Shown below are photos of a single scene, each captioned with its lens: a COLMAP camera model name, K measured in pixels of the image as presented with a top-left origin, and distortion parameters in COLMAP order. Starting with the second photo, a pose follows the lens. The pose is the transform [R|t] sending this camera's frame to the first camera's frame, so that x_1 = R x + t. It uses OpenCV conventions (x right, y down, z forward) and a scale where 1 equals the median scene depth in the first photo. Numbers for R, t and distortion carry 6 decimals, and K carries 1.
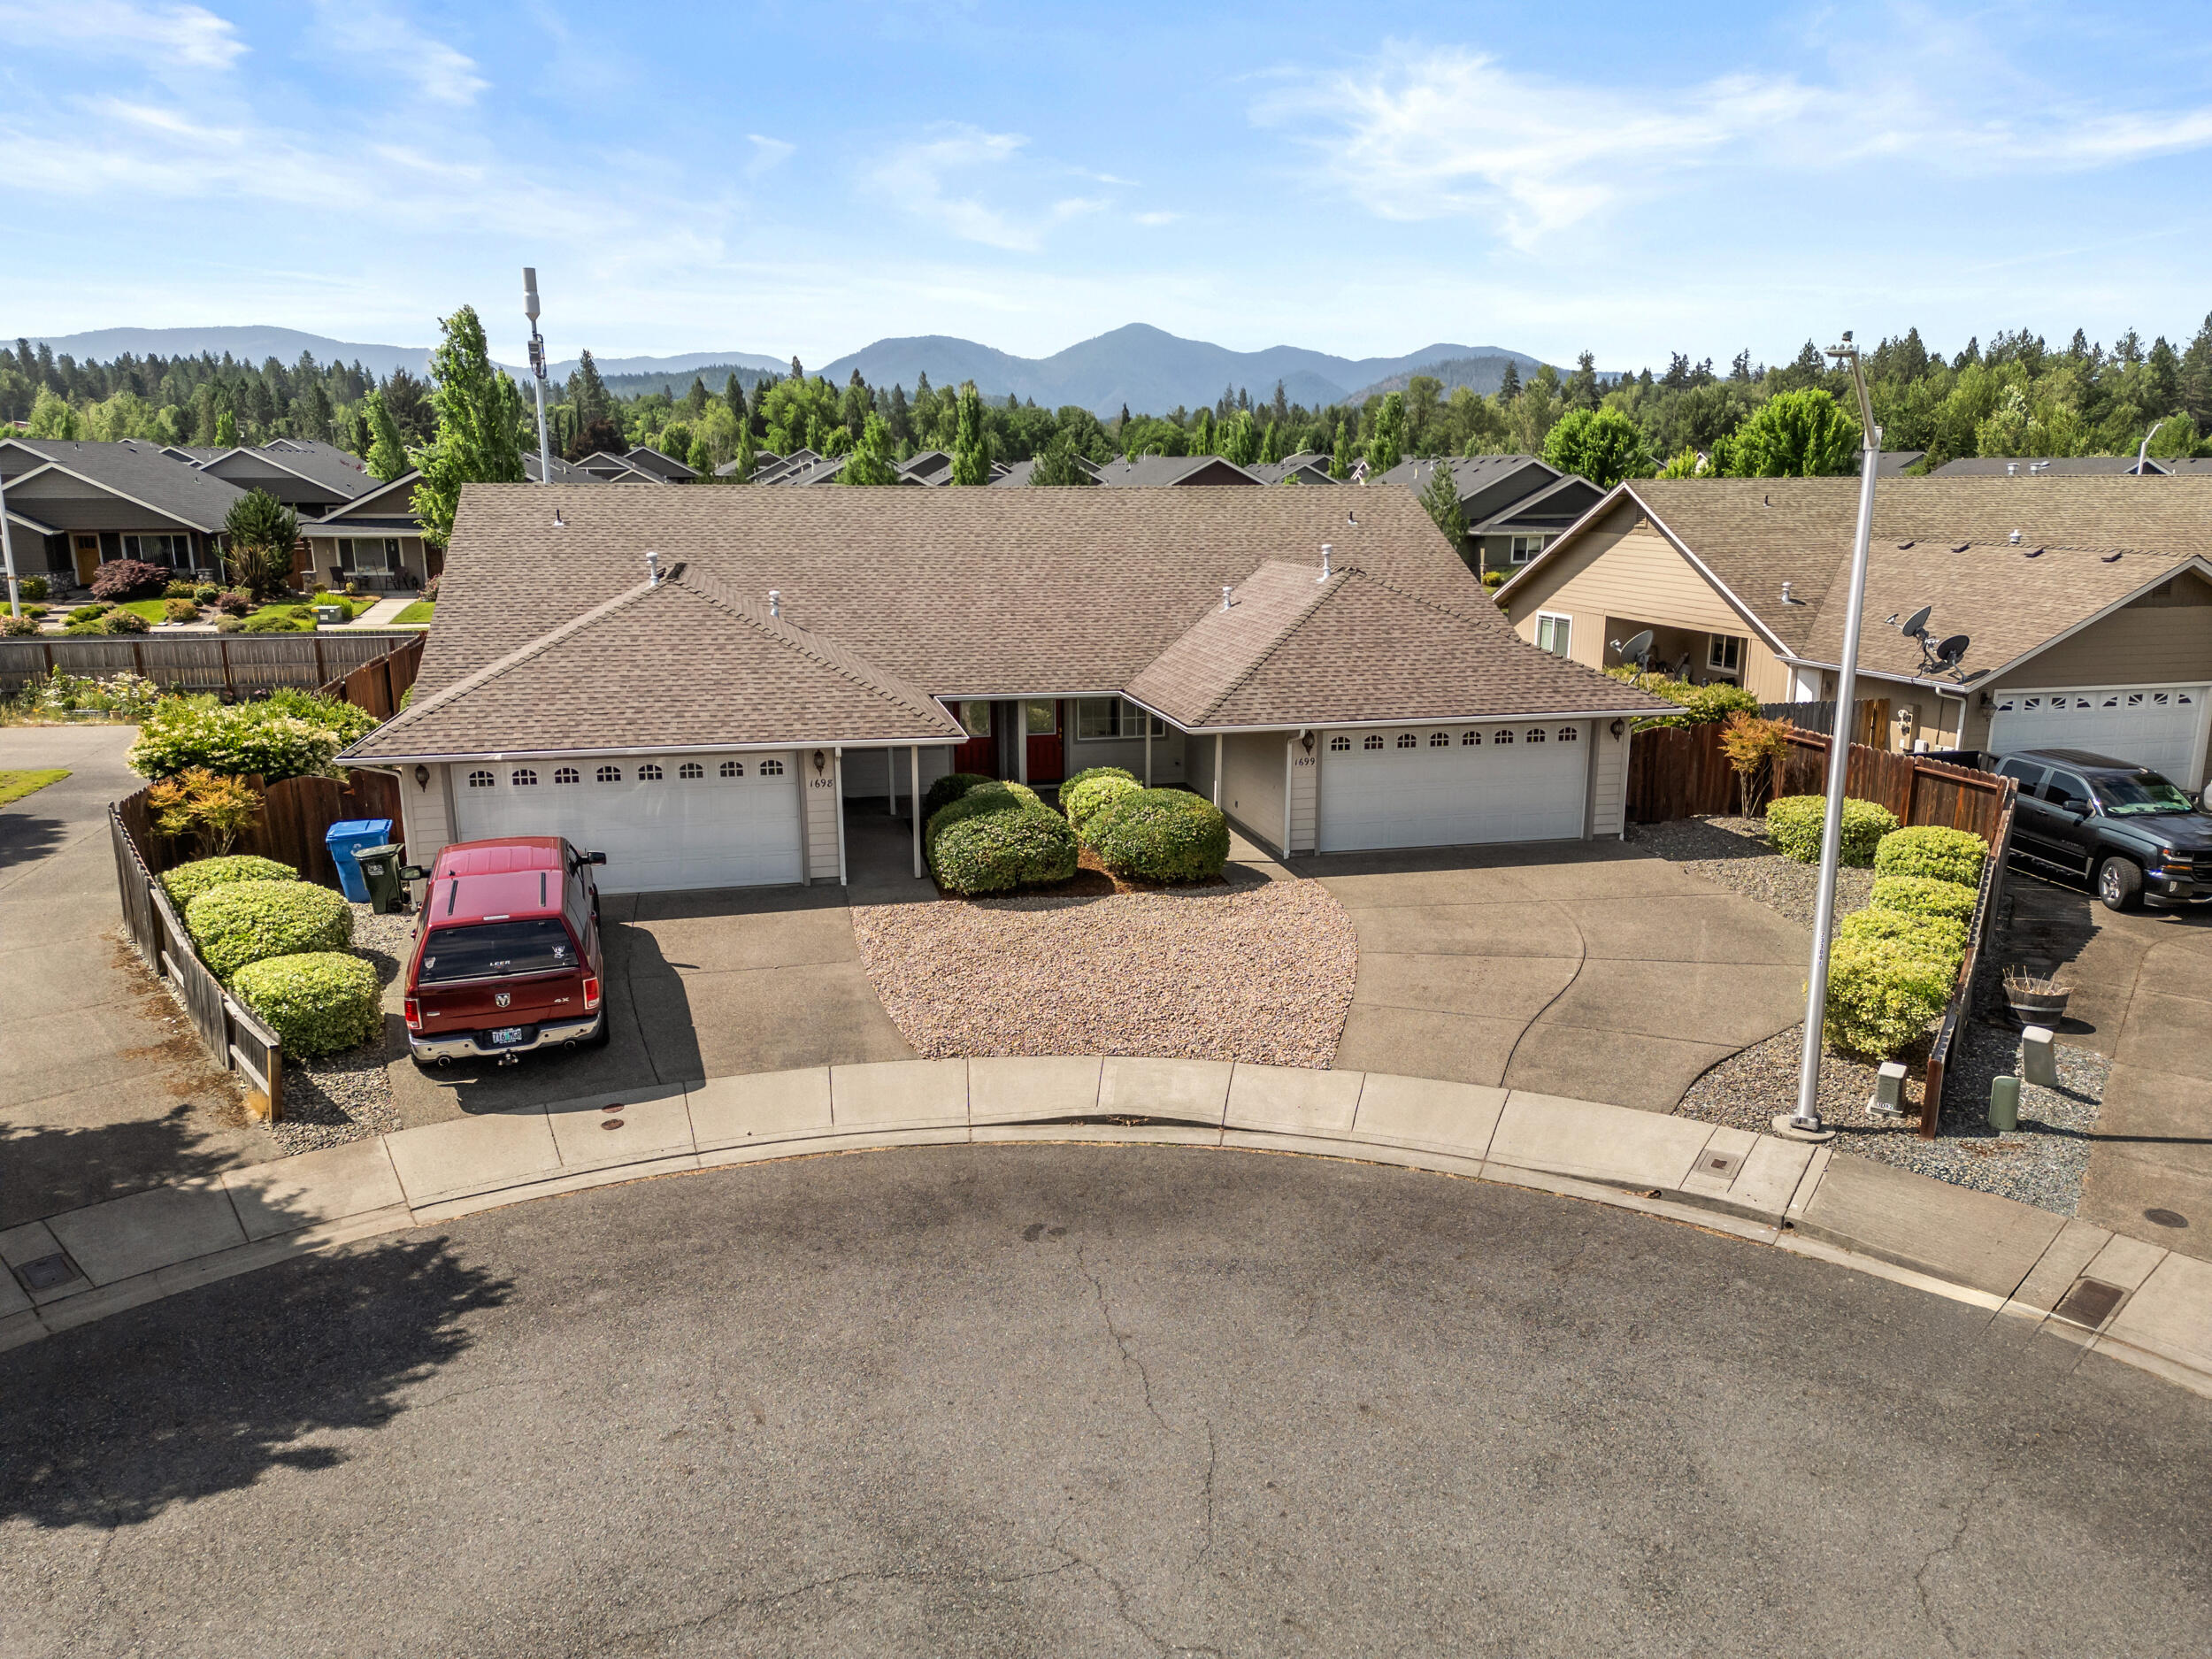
lens RADIAL K [[1535.7, 0, 1108.9], [0, 1535.7, 838.4], [0, 0, 1]] dist [0.082867, -0.089909]
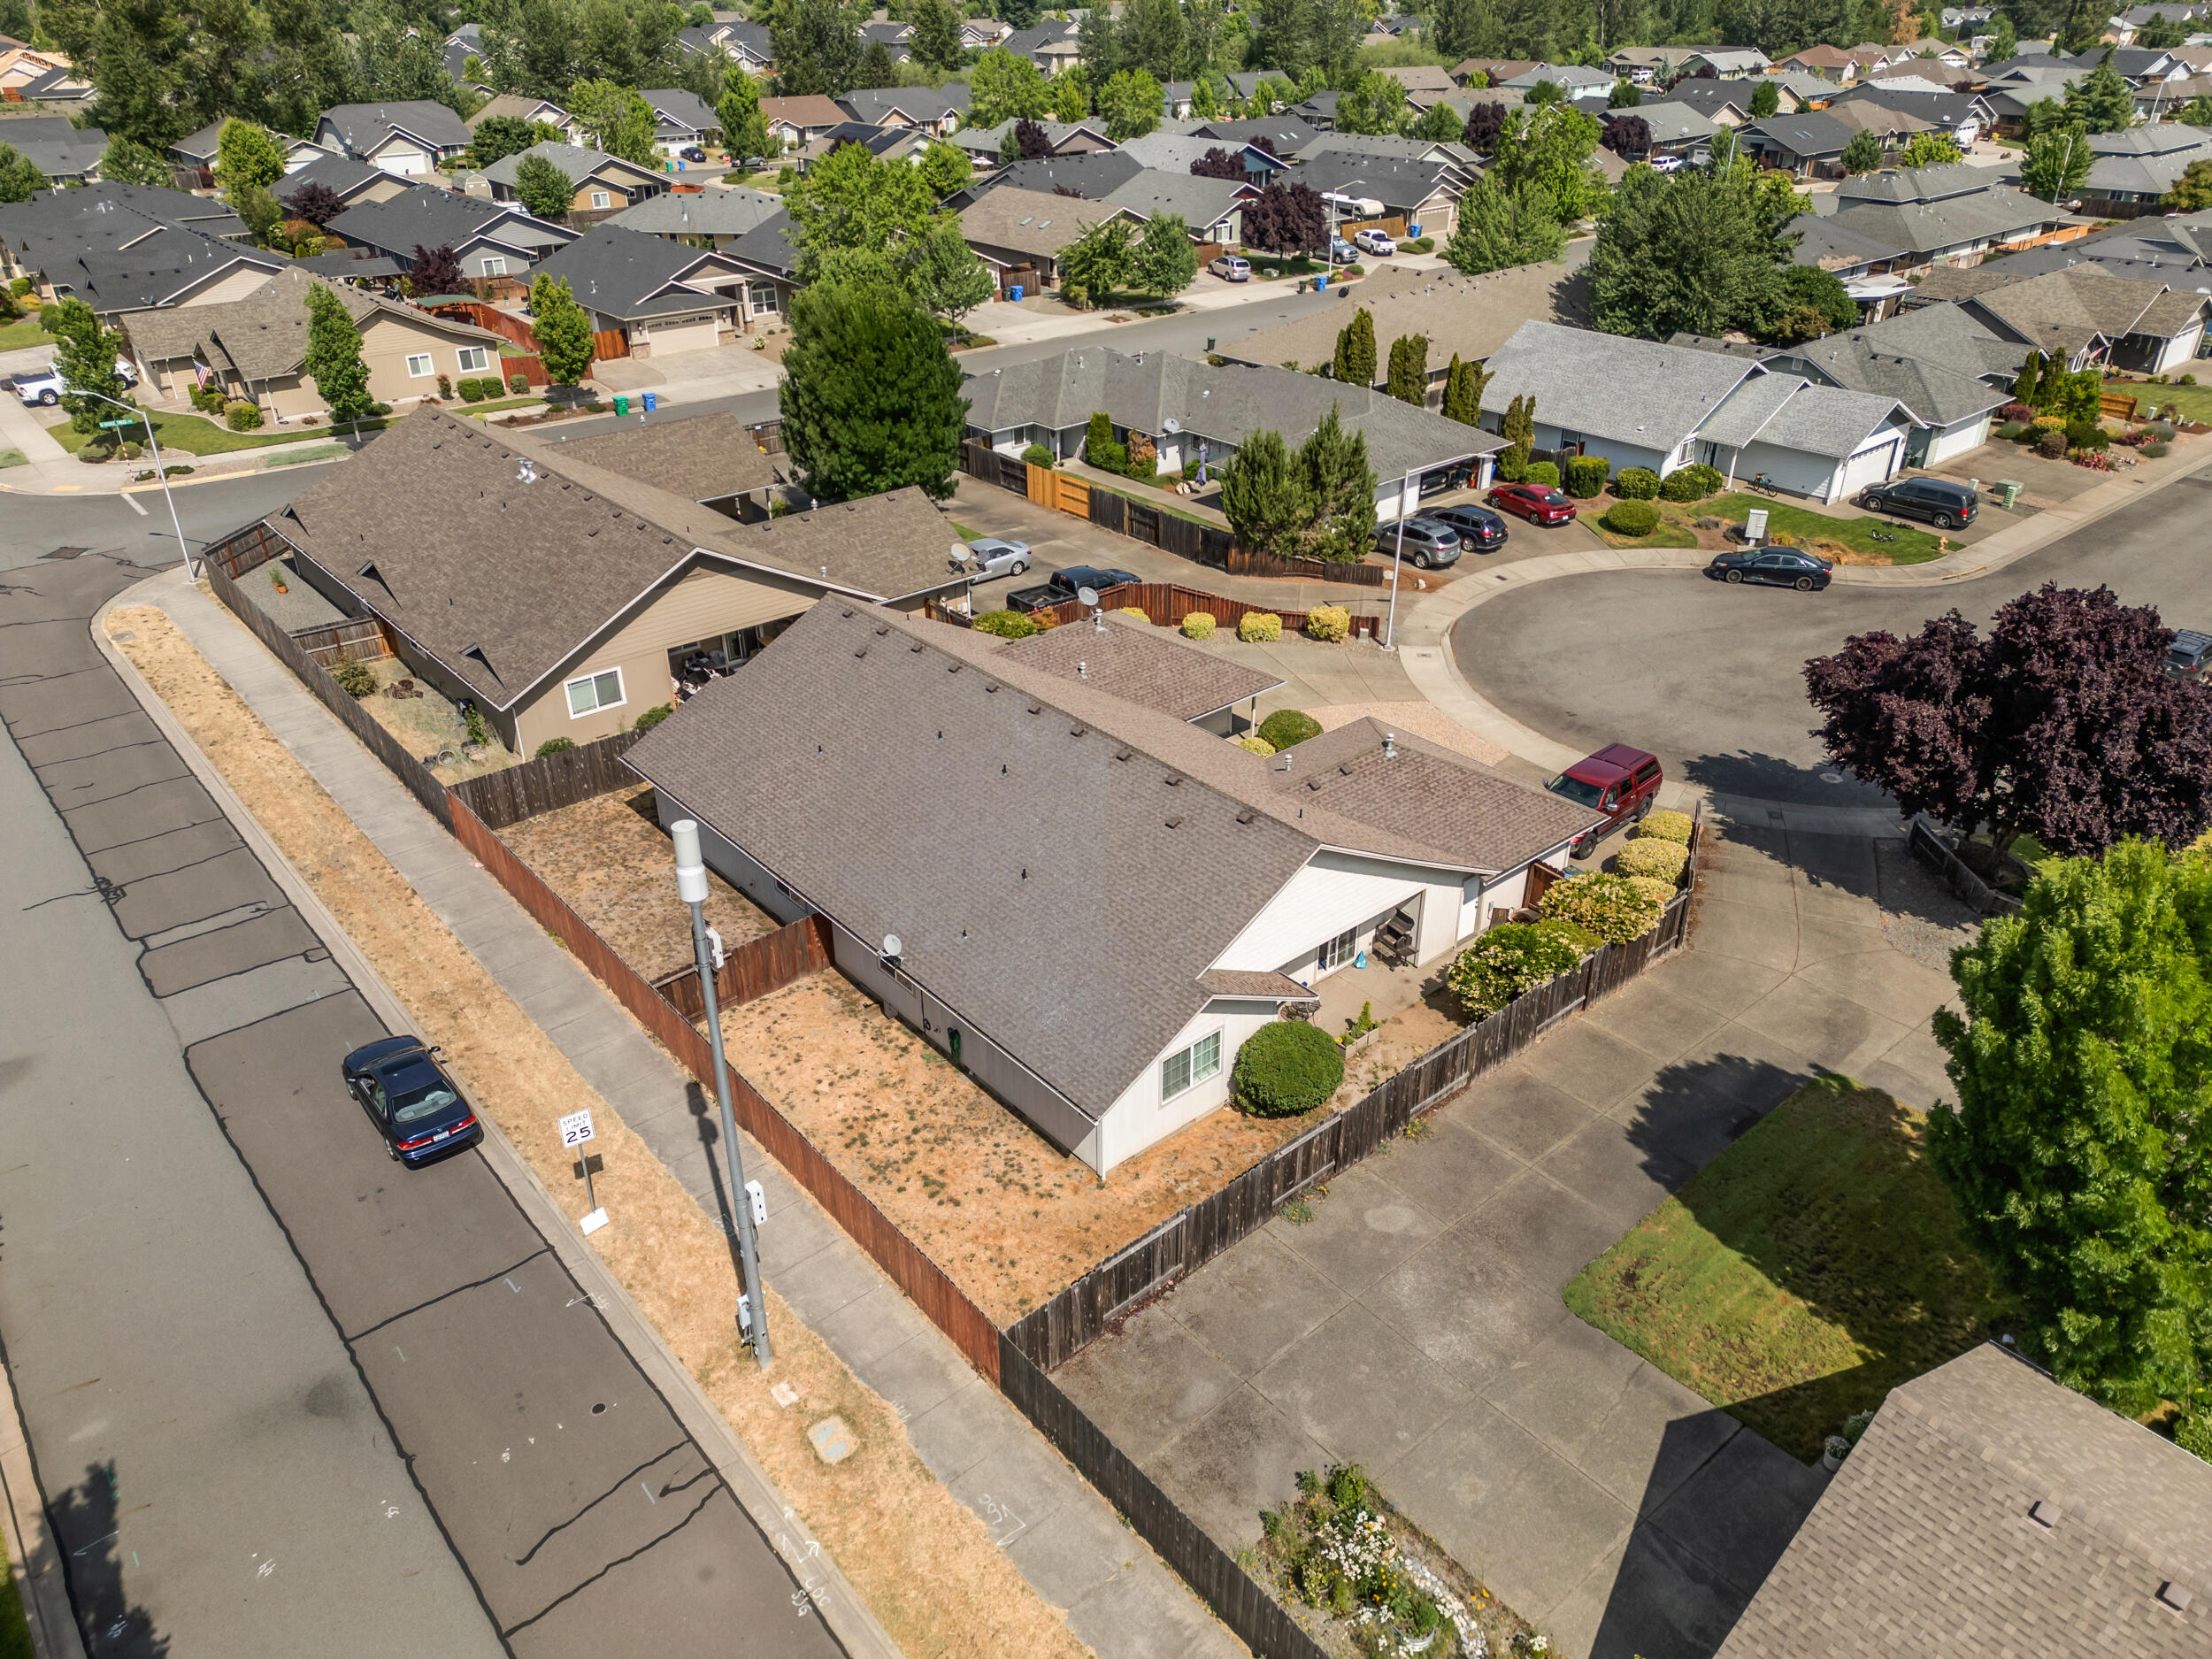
lens RADIAL K [[1542.1, 0, 1106.0], [0, 1542.1, 829.5], [0, 0, 1]] dist [0.072932, -0.068209]
pose [[-0.462374, -0.434196, 0.773100, -1.678200], [0.208317, 0.794301, 0.570693, -1.260040], [-0.861867, 0.424924, -0.276814, 2.028764]]
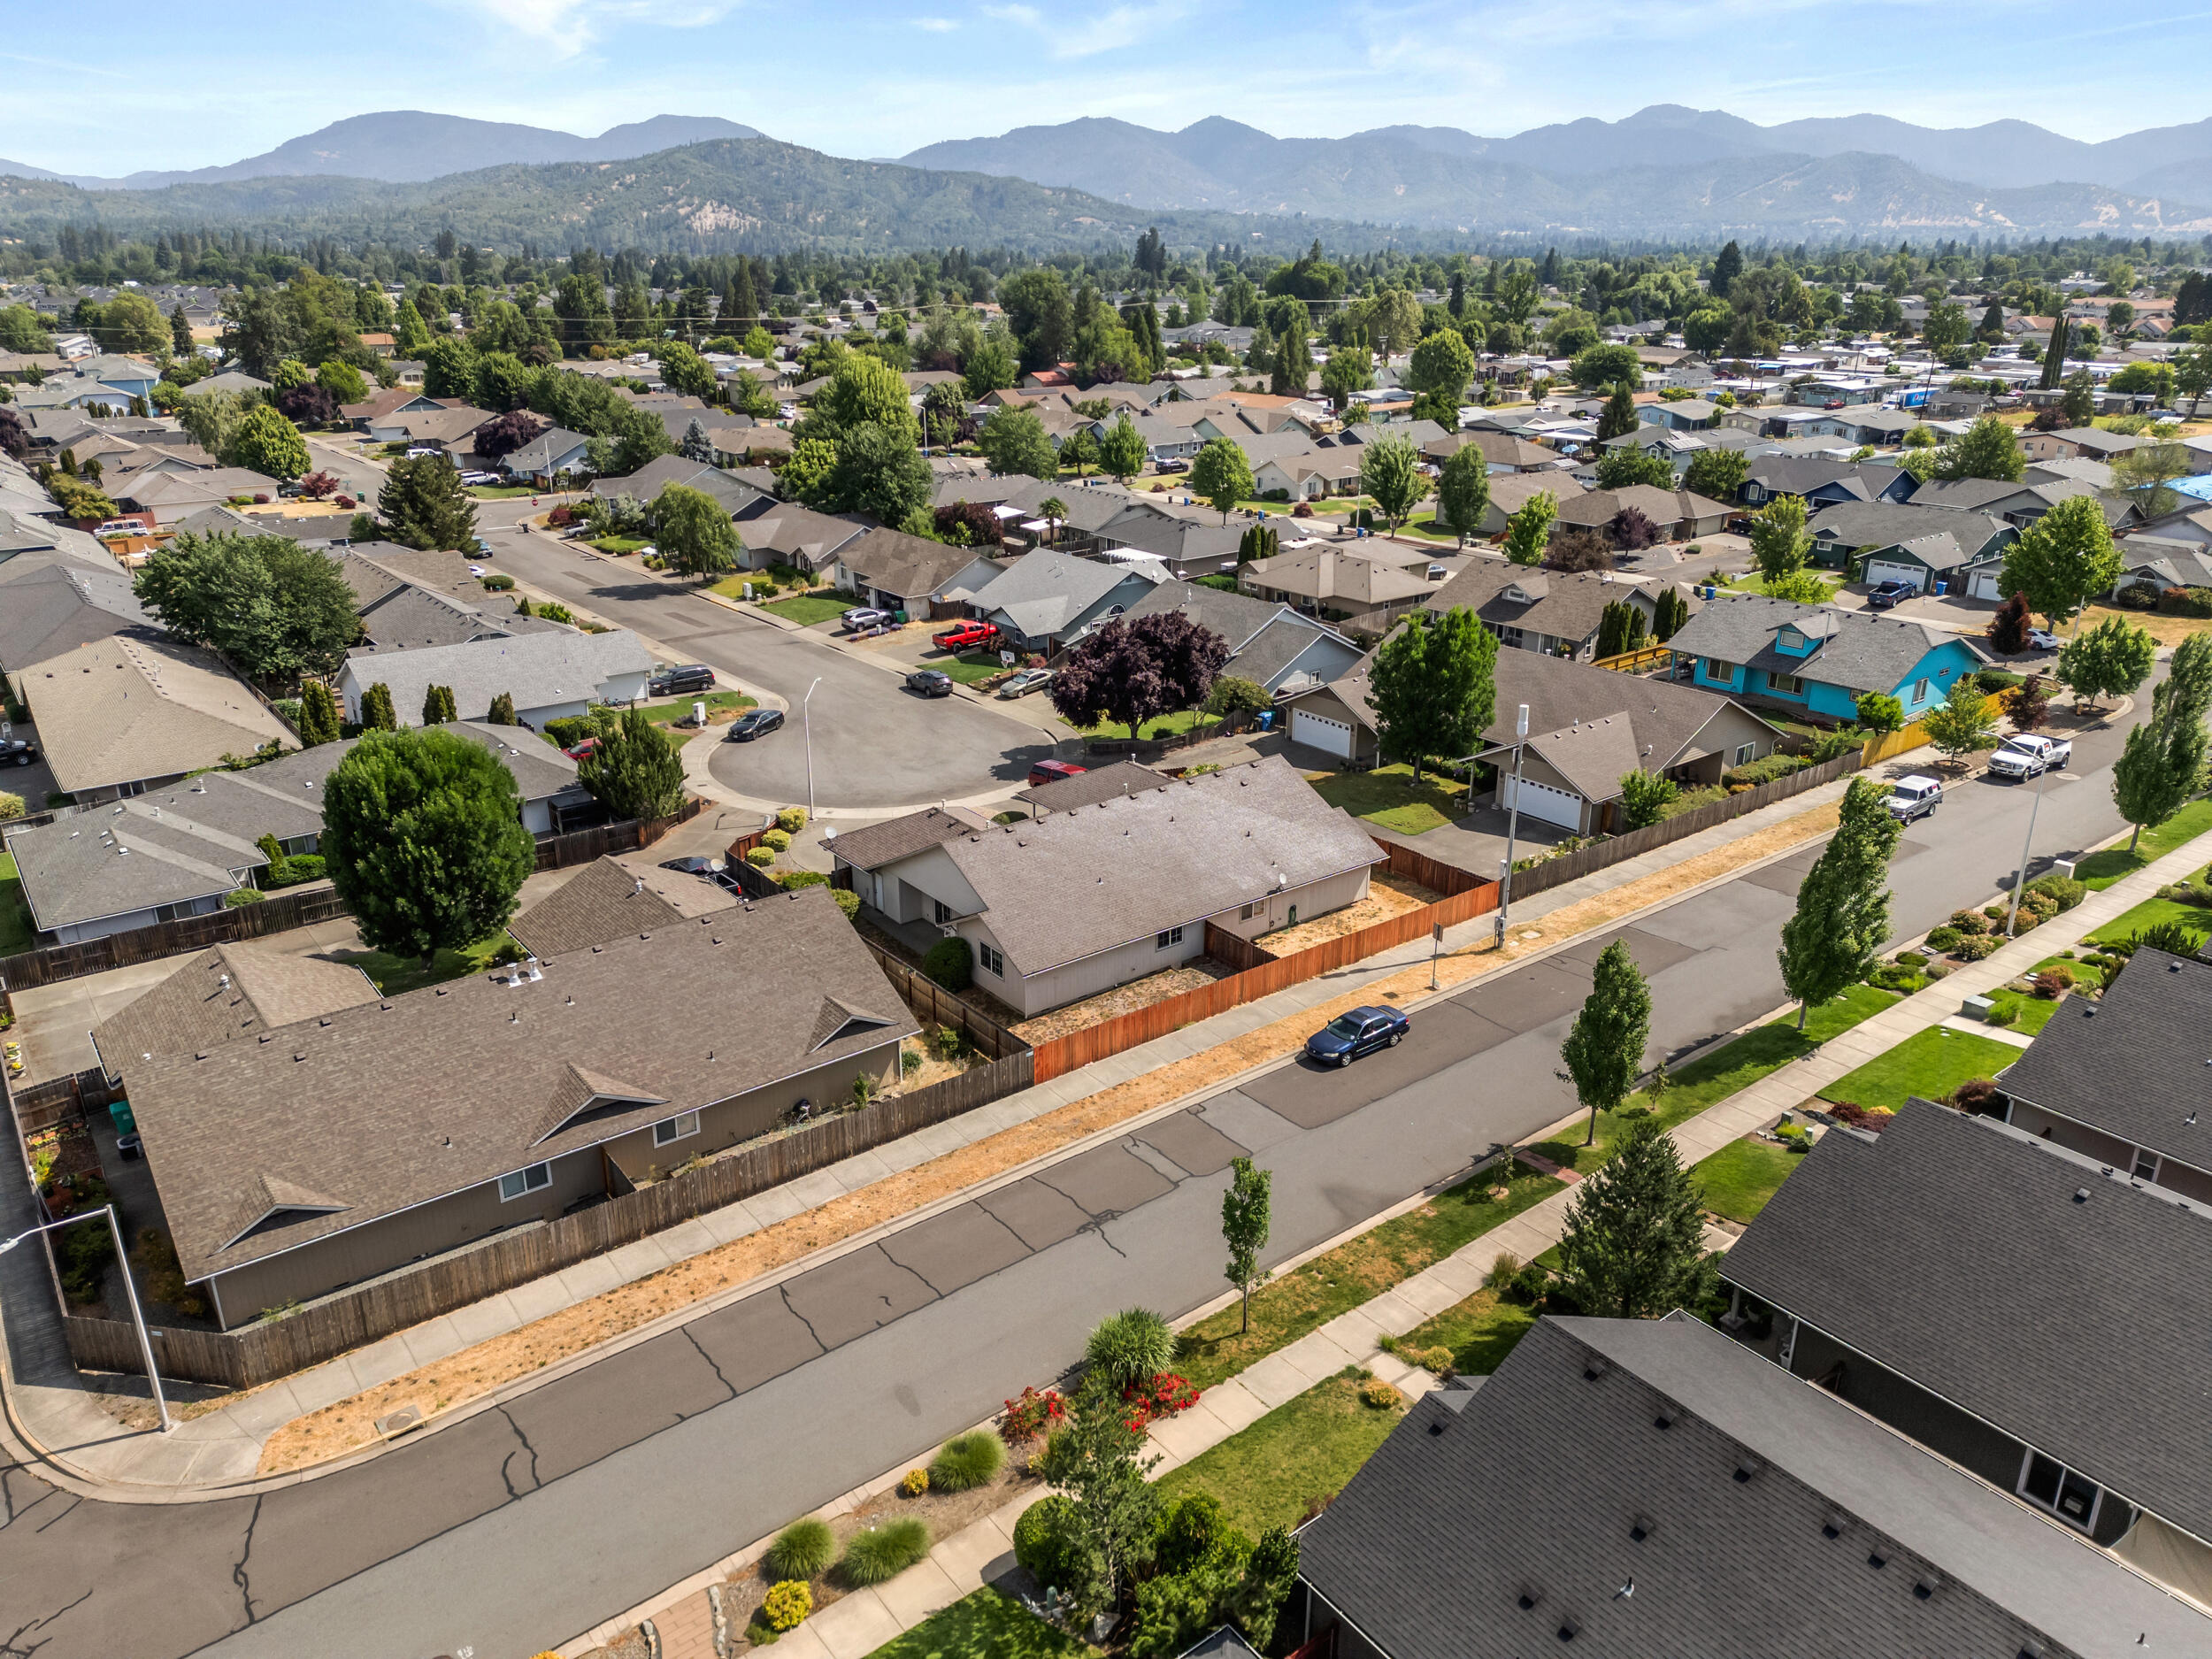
lens RADIAL K [[1542.1, 0, 1106.0], [0, 1542.1, 829.5], [0, 0, 1]] dist [0.072932, -0.068209]
pose [[-0.907380, 0.149633, -0.392774, 1.204238], [-0.095252, 0.836964, 0.538905, -2.060097], [0.409375, 0.526404, -0.745192, 4.008422]]
